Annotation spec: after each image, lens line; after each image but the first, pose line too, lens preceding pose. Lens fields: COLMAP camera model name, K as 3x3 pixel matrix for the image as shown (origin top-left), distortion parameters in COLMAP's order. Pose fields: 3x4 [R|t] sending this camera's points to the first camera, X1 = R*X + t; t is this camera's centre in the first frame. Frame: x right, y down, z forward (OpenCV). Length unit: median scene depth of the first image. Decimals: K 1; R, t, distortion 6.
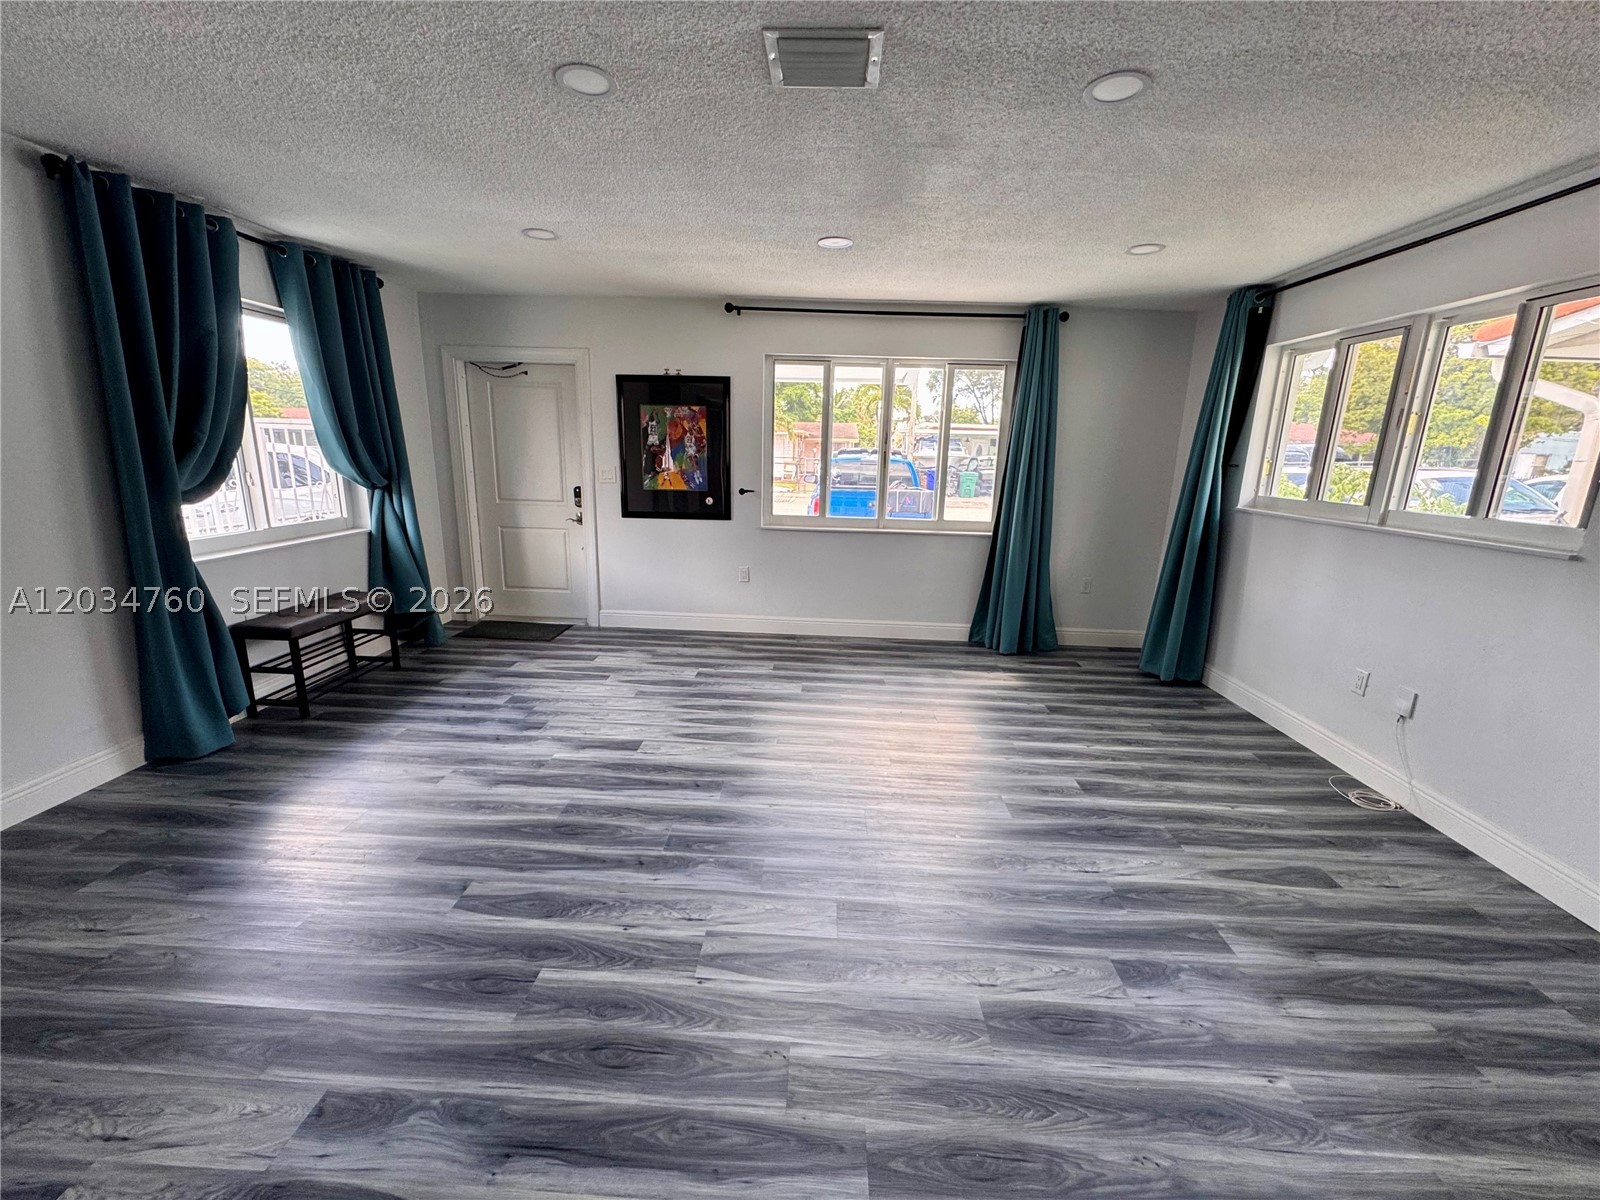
lens RADIAL K [[643.6, 0, 801.4], [0, 643.6, 601.9], [0, 0, 1]] dist [-0.001125, -0.000042]
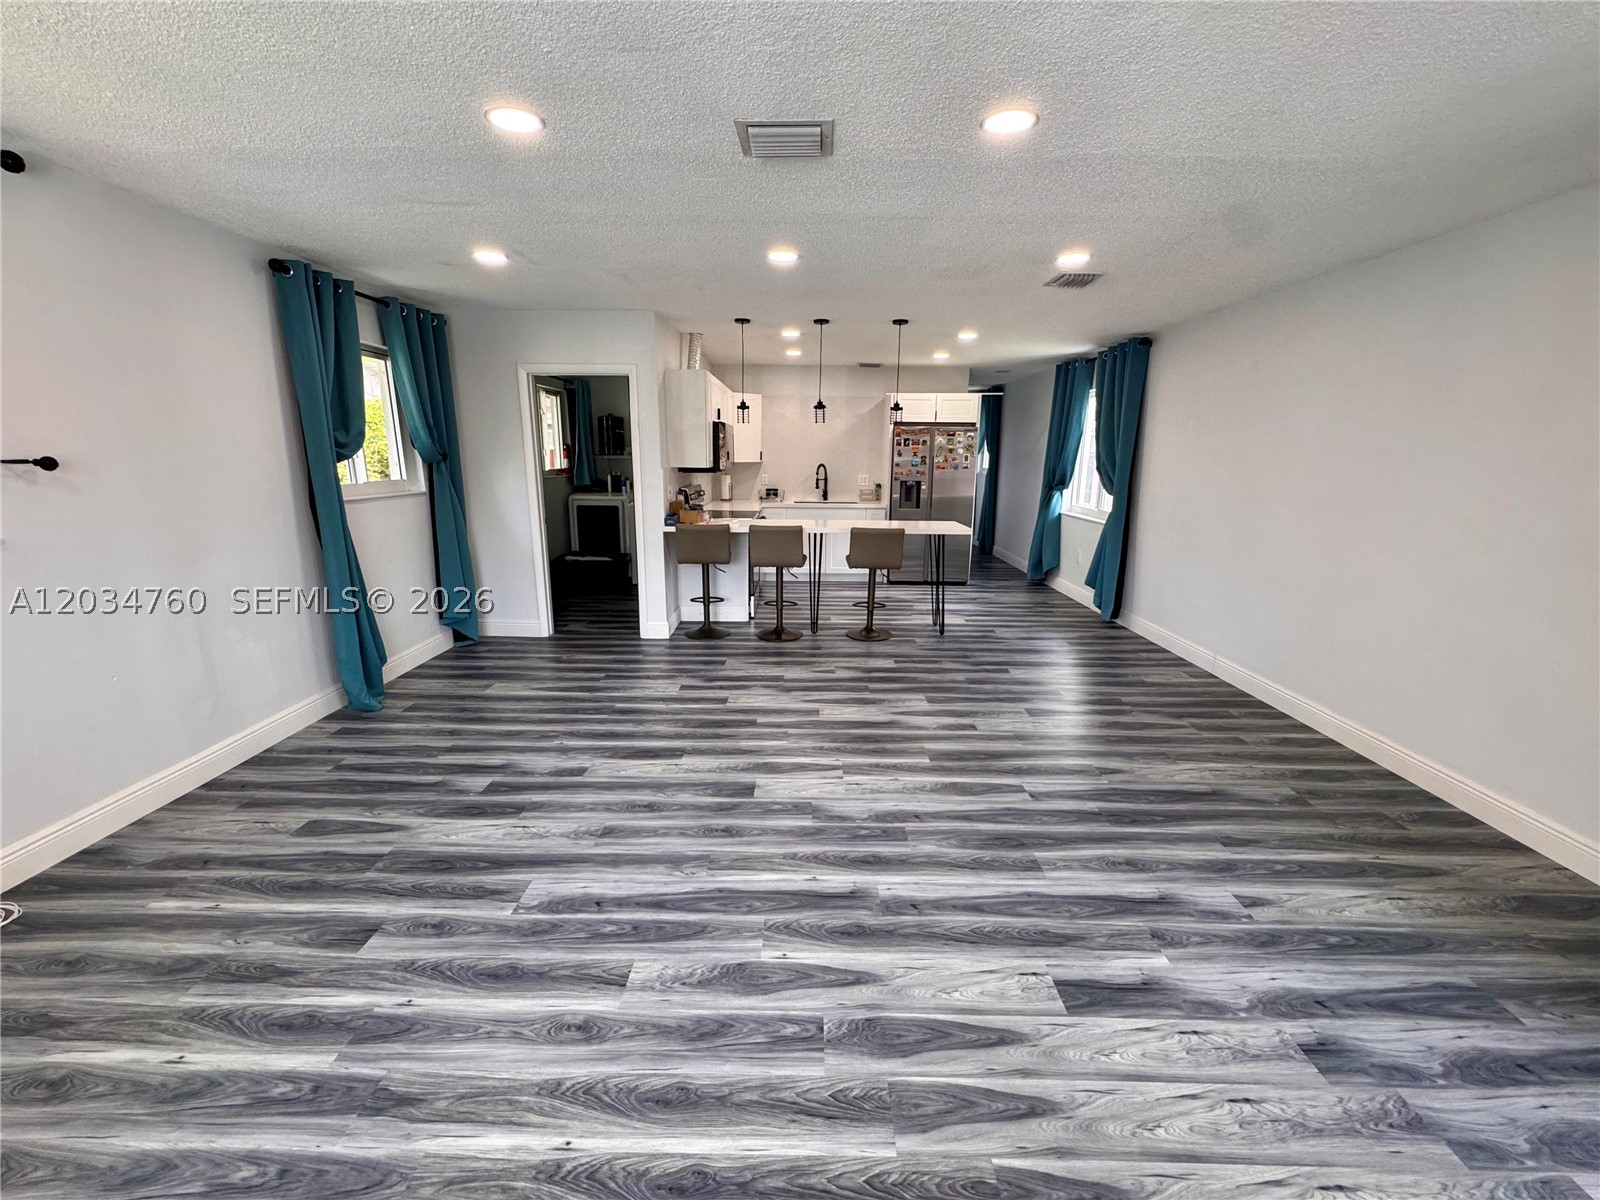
lens RADIAL K [[643.6, 0, 802.7], [0, 643.6, 599.3], [0, 0, 1]] dist [-0.001125, -0.000042]
pose [[-0.998963, -0.030876, -0.033473, 0.008848], [-0.042585, 0.893786, 0.446467, -0.422737], [0.016133, 0.447430, -0.894174, 1.706971]]
